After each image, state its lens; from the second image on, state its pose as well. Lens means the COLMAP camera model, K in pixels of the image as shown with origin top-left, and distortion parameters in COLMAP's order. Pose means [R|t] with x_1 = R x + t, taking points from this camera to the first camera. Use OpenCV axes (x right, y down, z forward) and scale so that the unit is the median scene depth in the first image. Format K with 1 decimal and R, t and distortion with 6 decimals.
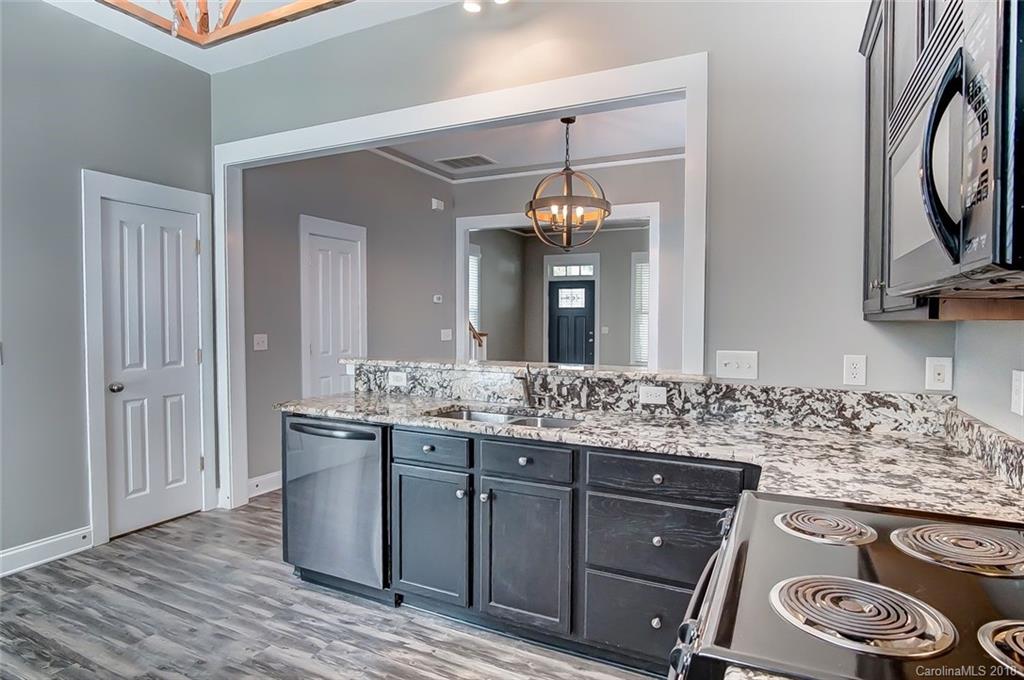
lens RADIAL K [[565.3, 0, 494.7], [0, 565.3, 335.7], [0, 0, 1]] dist [-0.027383, 0.000903]
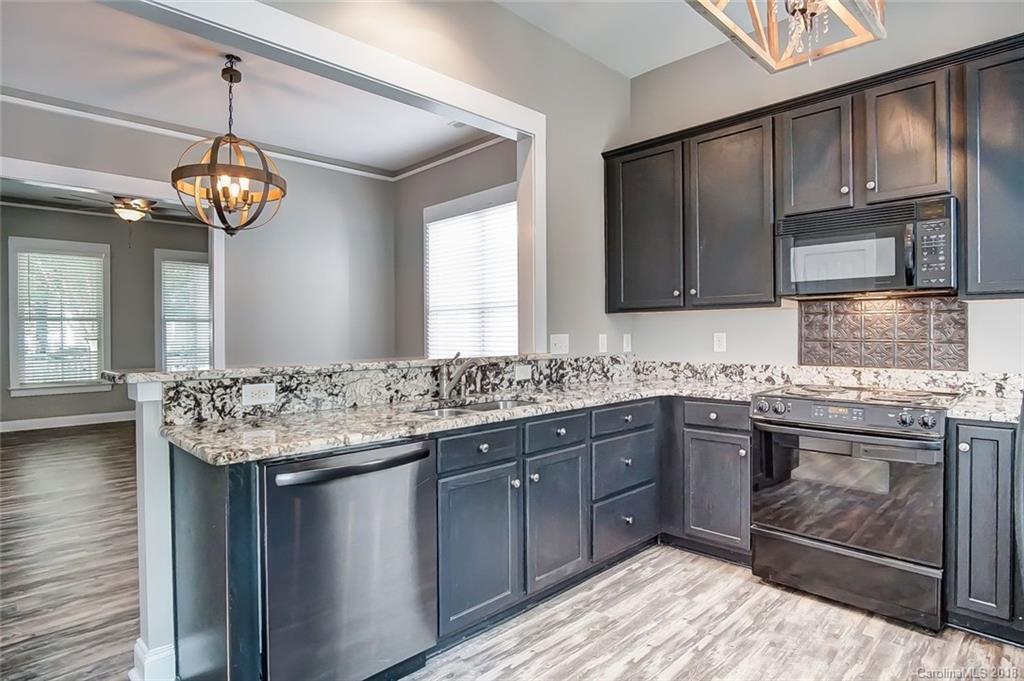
lens RADIAL K [[551.6, 0, 514.4], [0, 551.6, 334.9], [0, 0, 1]] dist [-0.033638, 0.007935]
pose [[0.325623, -0.012875, 0.945412, -0.847852], [0.038934, 0.999242, 0.000199, 0.021608], [-0.944698, 0.036744, 0.325877, 0.606888]]
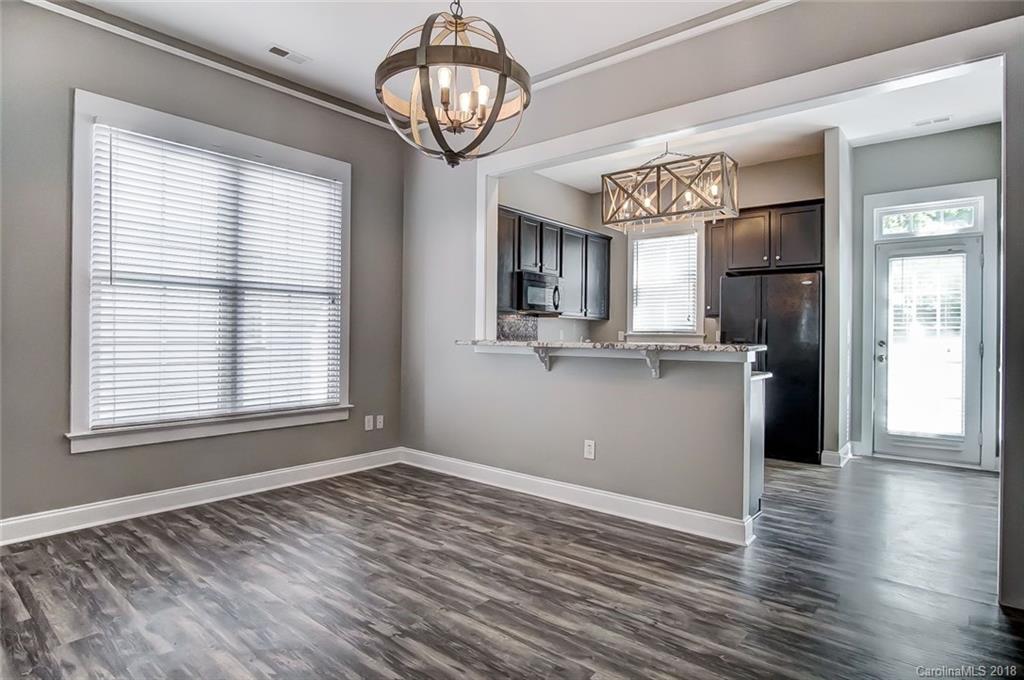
lens RADIAL K [[551.6, 0, 514.4], [0, 551.6, 334.4], [0, 0, 1]] dist [-0.033638, 0.007935]
pose [[-0.975845, -0.015801, 0.217890, -0.084028], [-0.009989, 0.999565, 0.027748, 0.002908], [-0.218234, 0.024901, -0.975579, 2.592172]]
